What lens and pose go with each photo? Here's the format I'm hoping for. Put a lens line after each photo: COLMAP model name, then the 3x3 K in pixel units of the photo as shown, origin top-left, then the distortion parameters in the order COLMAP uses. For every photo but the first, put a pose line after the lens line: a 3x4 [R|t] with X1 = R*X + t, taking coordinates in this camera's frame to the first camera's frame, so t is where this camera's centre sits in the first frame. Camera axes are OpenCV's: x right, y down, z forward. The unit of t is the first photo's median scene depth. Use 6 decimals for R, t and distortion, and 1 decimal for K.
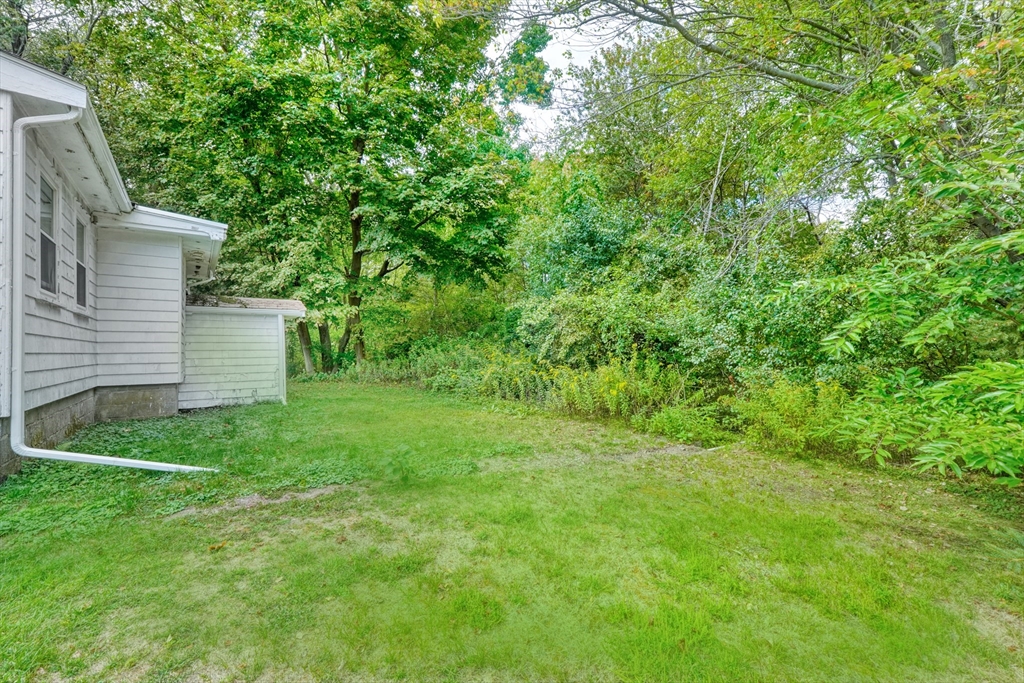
lens RADIAL K [[440.2, 0, 512.0], [0, 440.2, 341.5], [0, 0, 1]] dist [-0.001032, 0.000037]
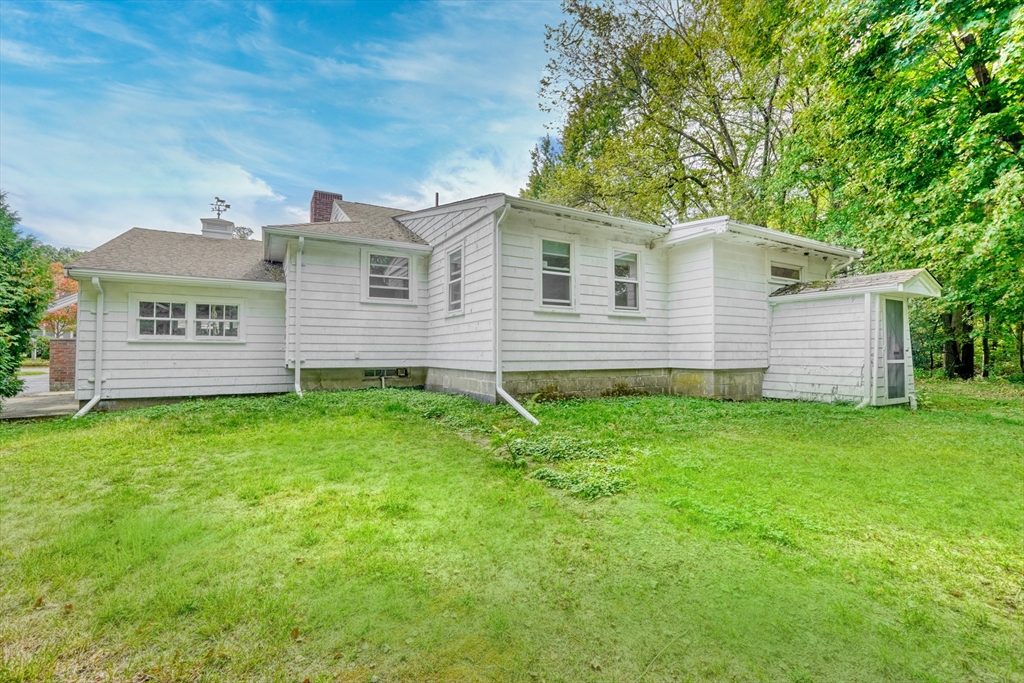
lens RADIAL K [[440.2, 0, 512.0], [0, 440.2, 341.5], [0, 0, 1]] dist [-0.001032, 0.000037]
pose [[-0.122993, -0.012222, -0.992332, 0.339729], [0.020697, 0.999675, -0.014878, 0.024351], [0.992192, -0.022369, -0.122701, 0.512755]]
